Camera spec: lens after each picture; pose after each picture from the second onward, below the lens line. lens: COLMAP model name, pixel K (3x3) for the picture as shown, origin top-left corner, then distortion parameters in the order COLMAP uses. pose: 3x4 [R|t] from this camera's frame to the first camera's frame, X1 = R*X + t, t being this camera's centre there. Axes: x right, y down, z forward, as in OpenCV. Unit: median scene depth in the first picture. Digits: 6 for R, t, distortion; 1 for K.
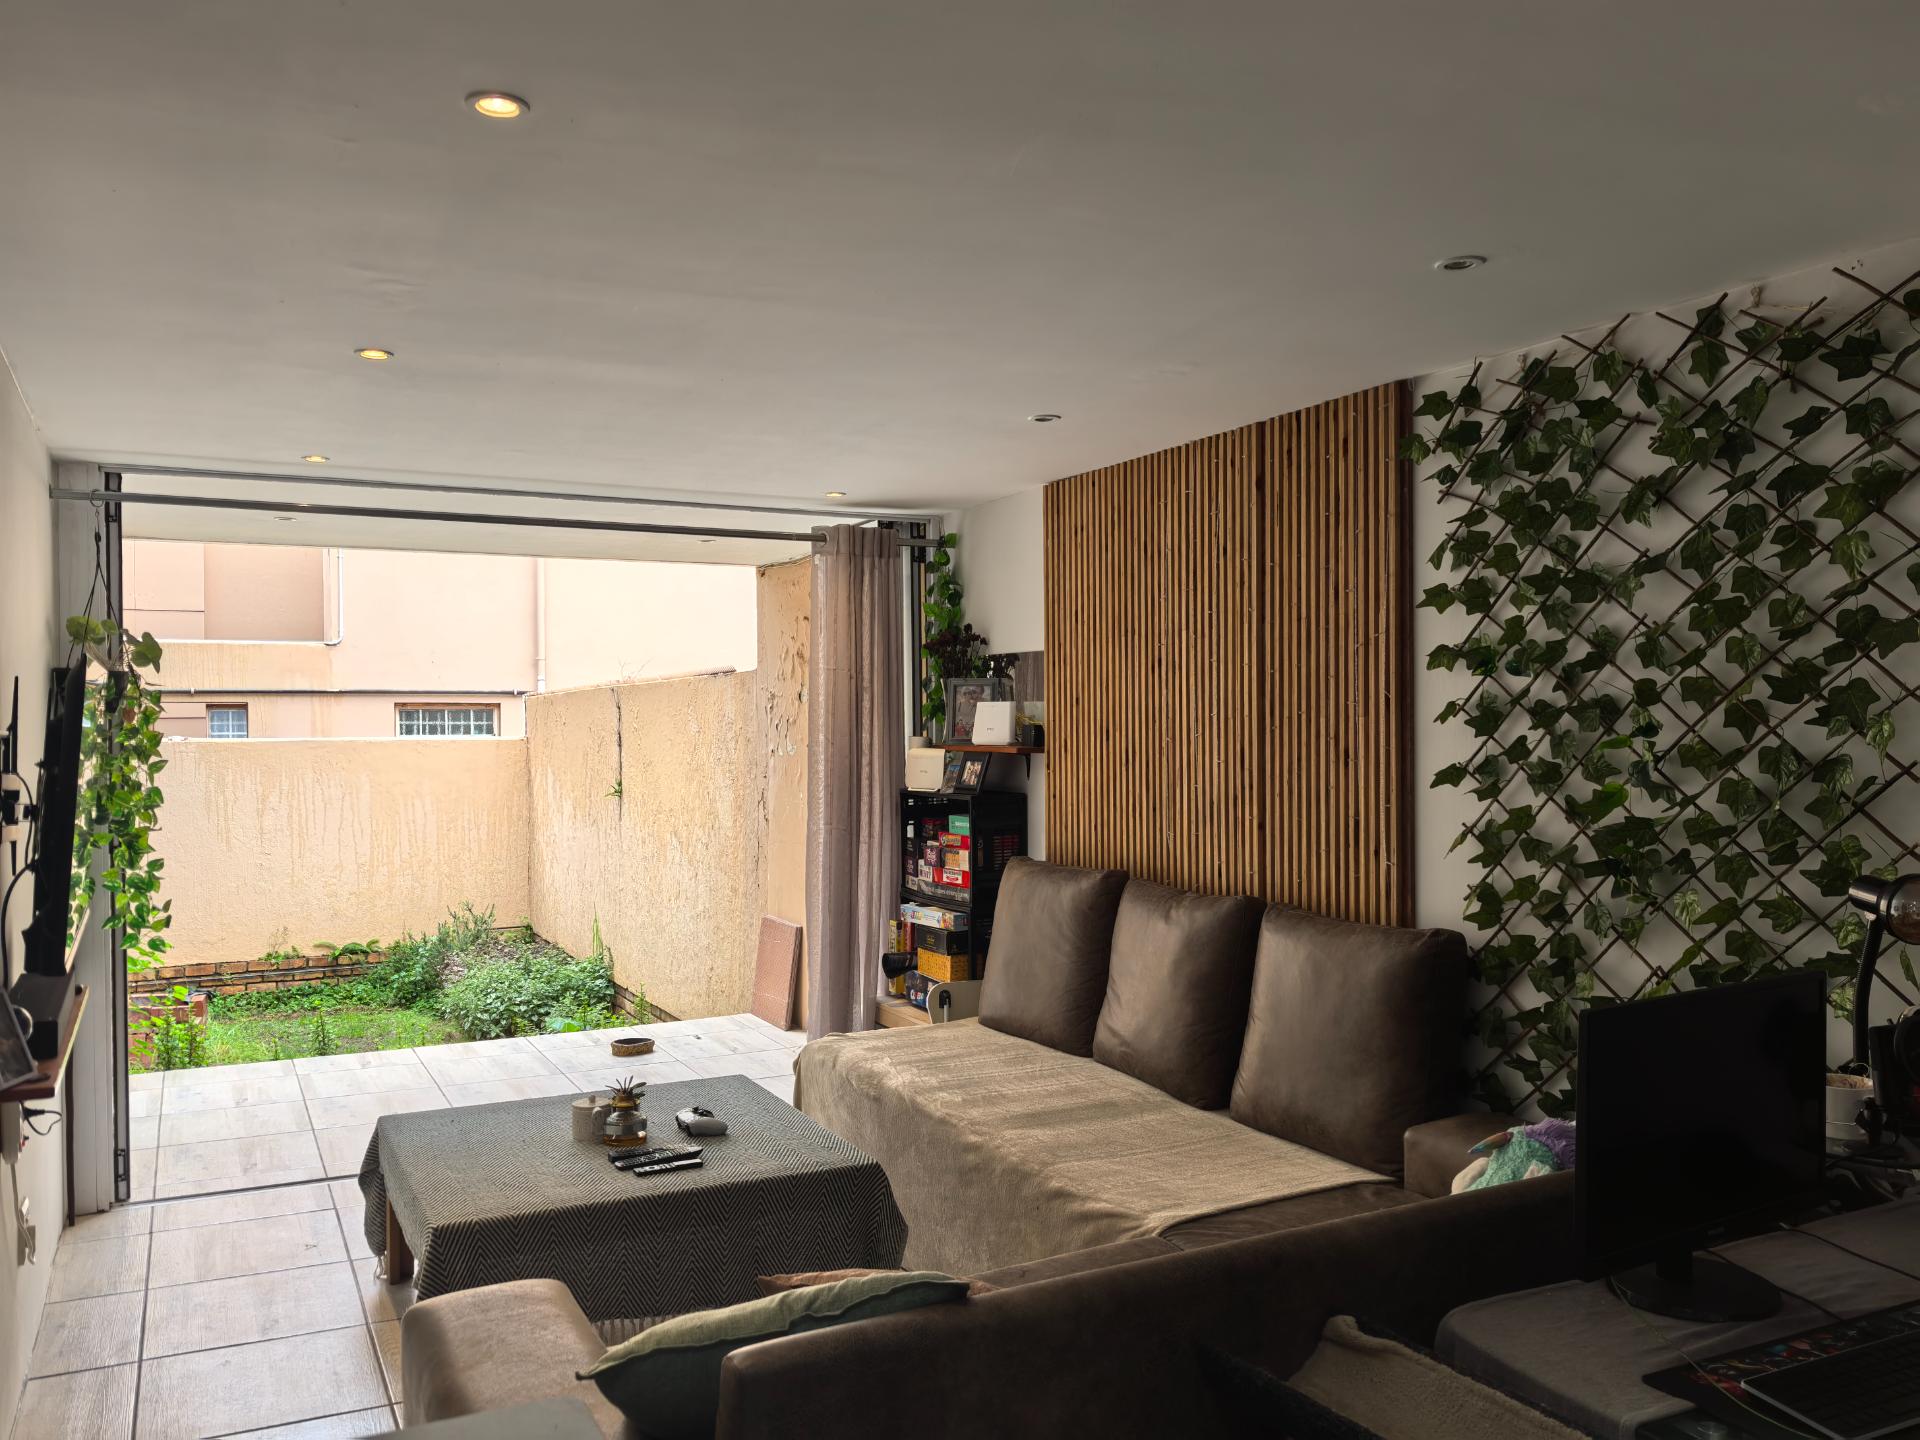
lens RADIAL K [[1515.8, 0, 961.0], [0, 1515.8, 722.4], [0, 0, 1]] dist [0.004928, -0.005452]
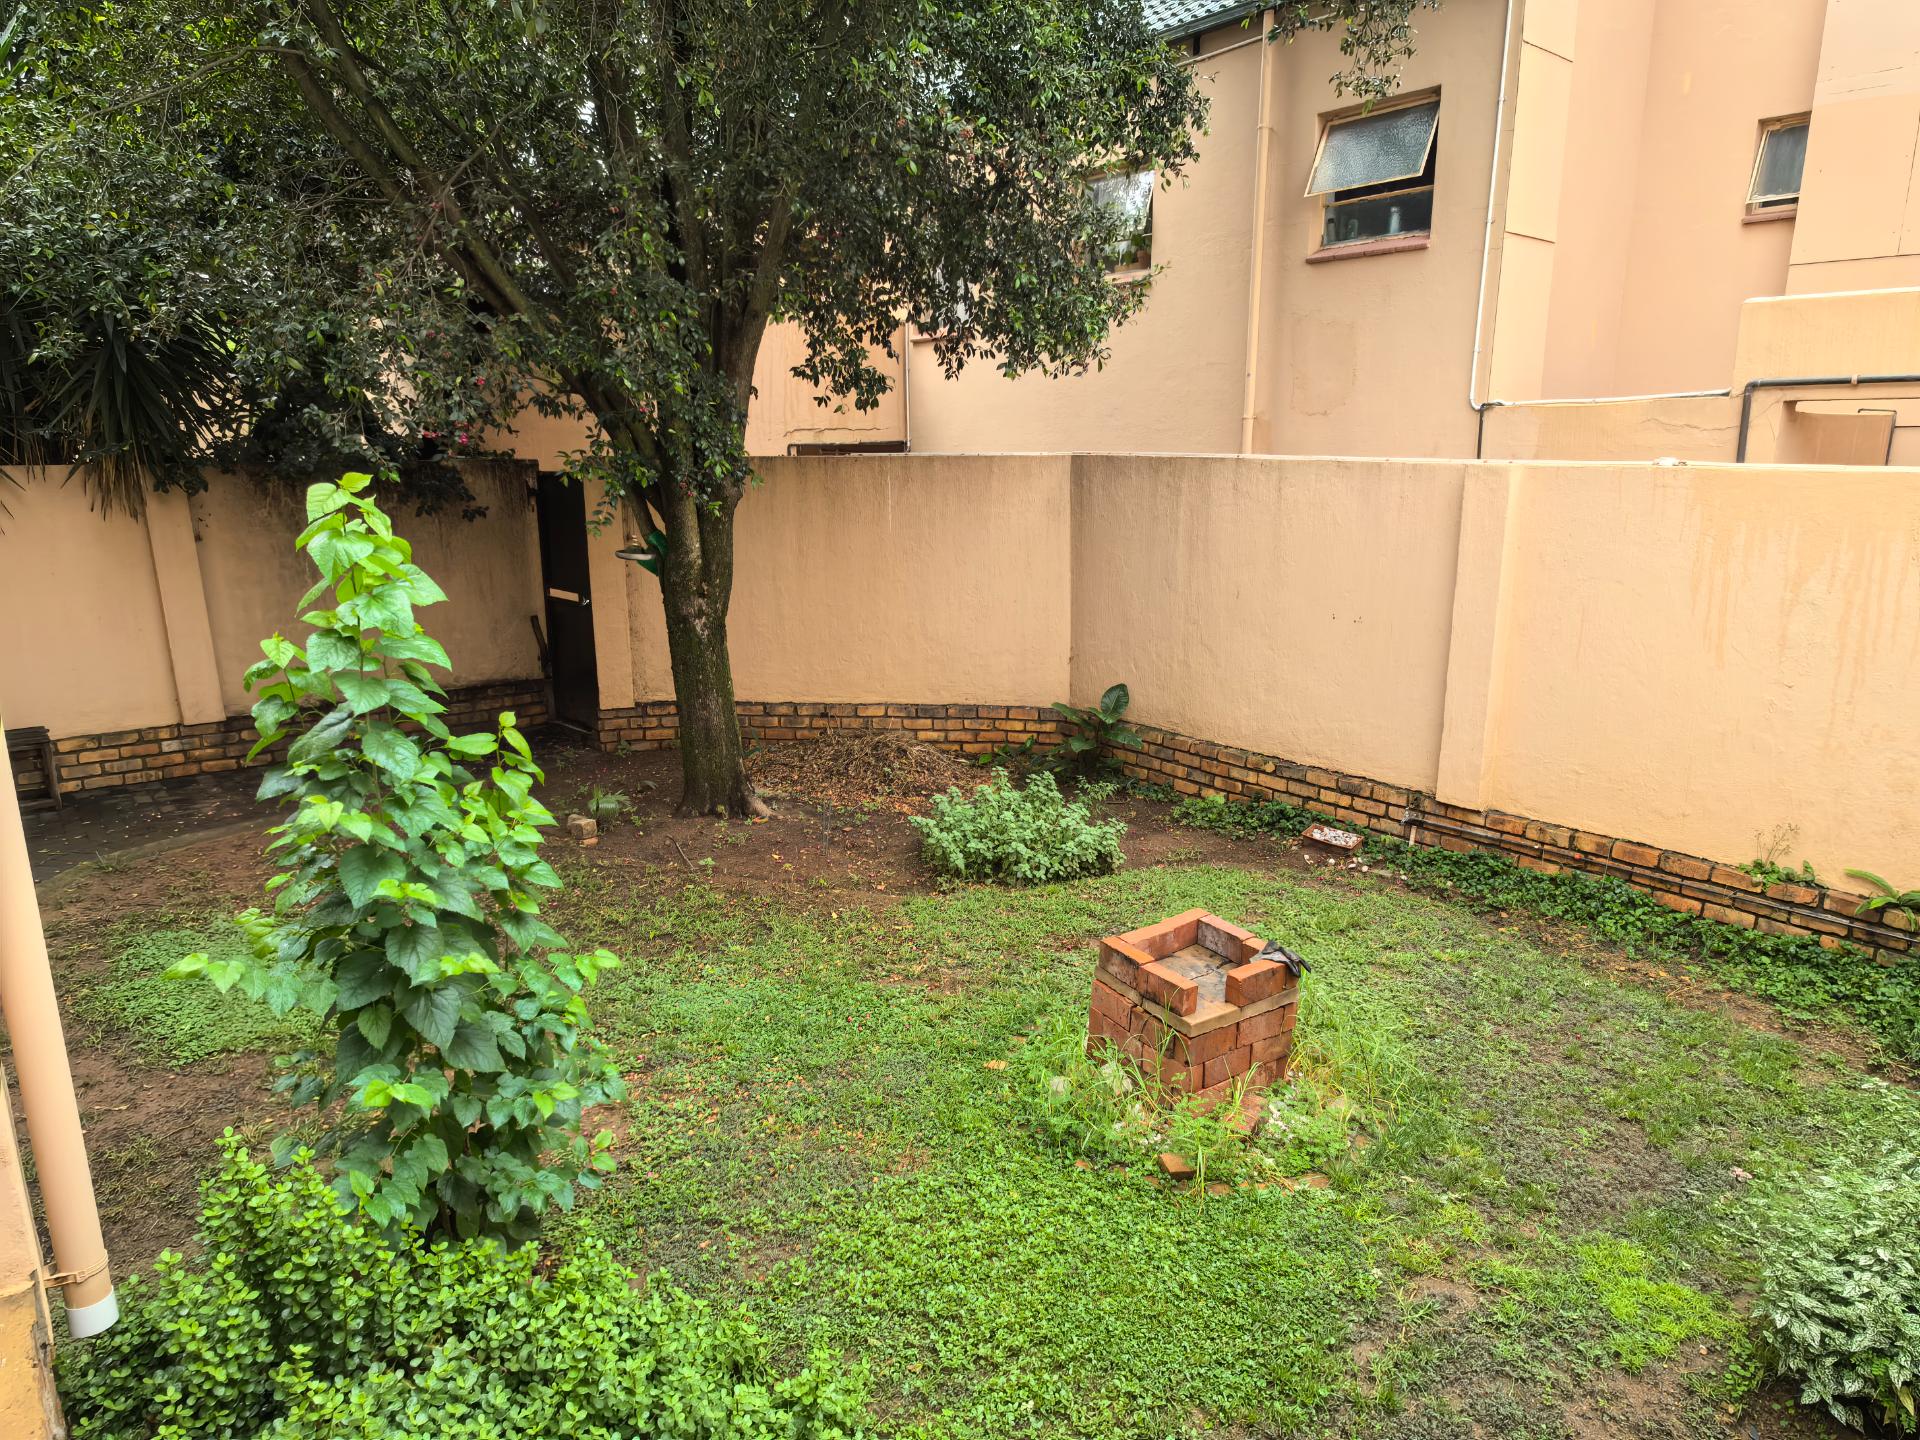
lens RADIAL K [[1227.1, 0, 961.2], [0, 1227.1, 727.4], [0, 0, 1]] dist [-0.000691, -0.000680]
pose [[0.210012, 0.229157, -0.950464, -0.099417], [0.004881, 0.971886, 0.235400, -0.002909], [0.977687, -0.054077, 0.202990, 0.618444]]
